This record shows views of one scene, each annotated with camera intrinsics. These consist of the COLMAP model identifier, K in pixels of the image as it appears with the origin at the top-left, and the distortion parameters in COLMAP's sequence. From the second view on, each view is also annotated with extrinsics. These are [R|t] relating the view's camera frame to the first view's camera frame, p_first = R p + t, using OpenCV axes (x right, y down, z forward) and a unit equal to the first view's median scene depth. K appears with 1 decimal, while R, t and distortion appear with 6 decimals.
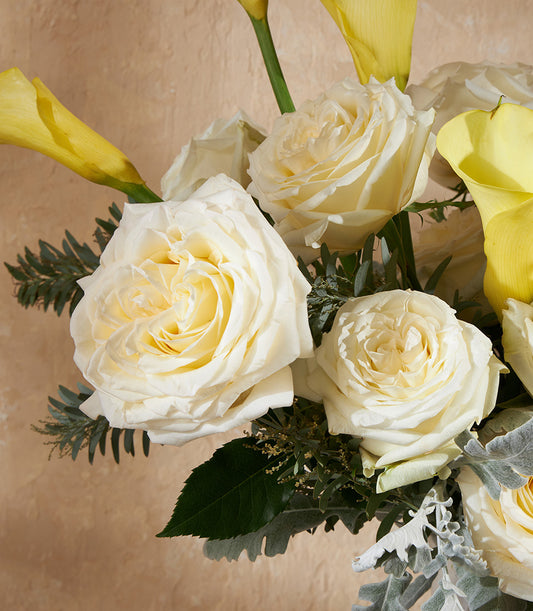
lens RADIAL K [[1194.8, 0, 266.2], [0, 1194.8, 306.9], [0, 0, 1]] dist [-0.024909, 0.000000]
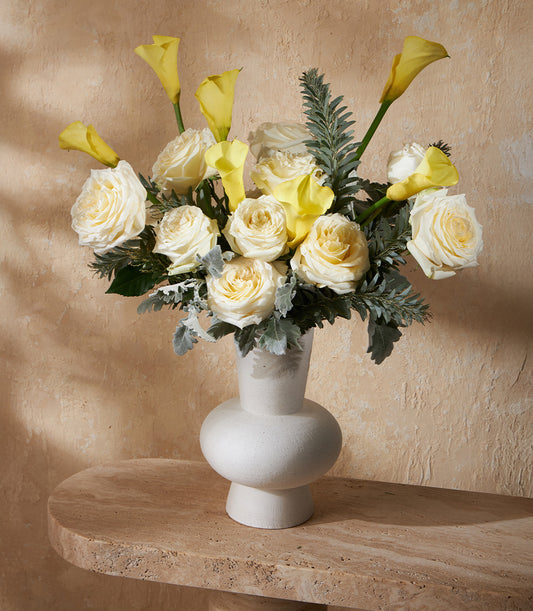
lens RADIAL K [[1142.5, 0, 304.5], [0, 1142.5, 309.3], [0, 0, 1]] dist [0.064543, 0.000000]
pose [[0.964358, 0.064520, -0.256614, 1.027959], [-0.071287, 0.997308, -0.017146, 0.242159], [0.254817, 0.034828, 0.966362, -1.420621]]
